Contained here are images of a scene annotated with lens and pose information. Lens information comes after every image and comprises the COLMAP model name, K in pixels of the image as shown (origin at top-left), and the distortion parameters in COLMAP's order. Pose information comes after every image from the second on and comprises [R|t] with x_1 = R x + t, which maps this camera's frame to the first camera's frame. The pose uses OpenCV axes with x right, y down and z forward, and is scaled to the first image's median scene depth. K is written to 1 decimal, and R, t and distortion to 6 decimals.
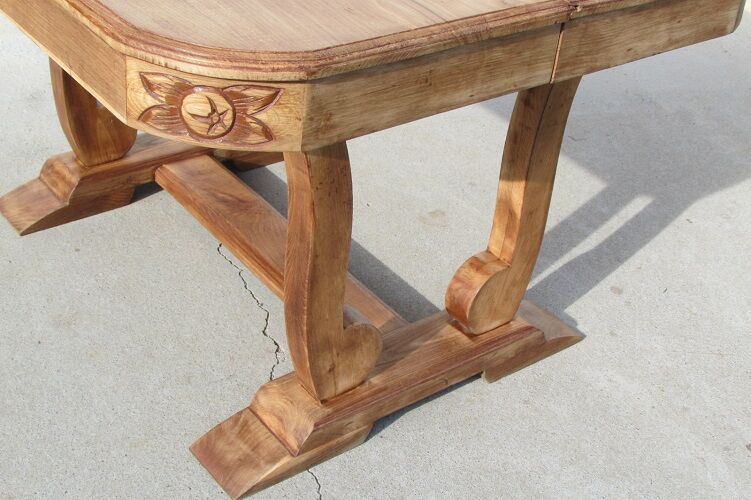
lens RADIAL K [[1142.4, 0, 376.8], [0, 1142.4, 250.5], [0, 0, 1]] dist [-0.149580, 0.000000]
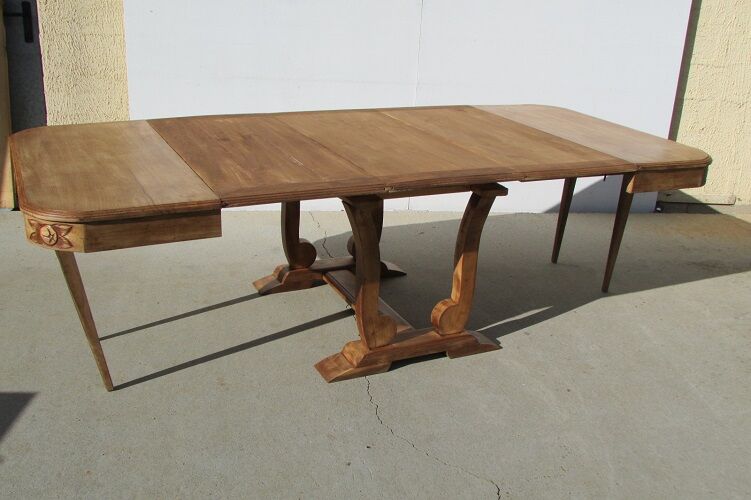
lens RADIAL K [[788.9, 0, 380.2], [0, 788.9, 246.3], [0, 0, 1]] dist [-0.027749, 0.000000]
pose [[0.977828, 0.025902, -0.207800, 0.310145], [-0.077422, 0.966726, -0.243816, 0.323099], [0.194570, 0.254499, 0.947298, -0.619901]]
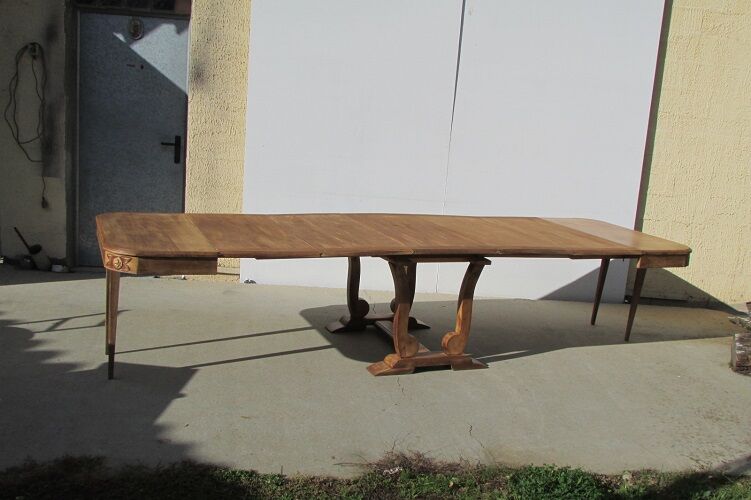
lens RADIAL K [[788.9, 0, 373.1], [0, 788.9, 251.5], [0, 0, 1]] dist [-0.027749, 0.000000]
pose [[0.959721, 0.031085, -0.279229, 0.577945], [-0.141713, 0.911729, -0.385575, 0.825021], [0.242595, 0.409615, 0.879411, -1.462333]]
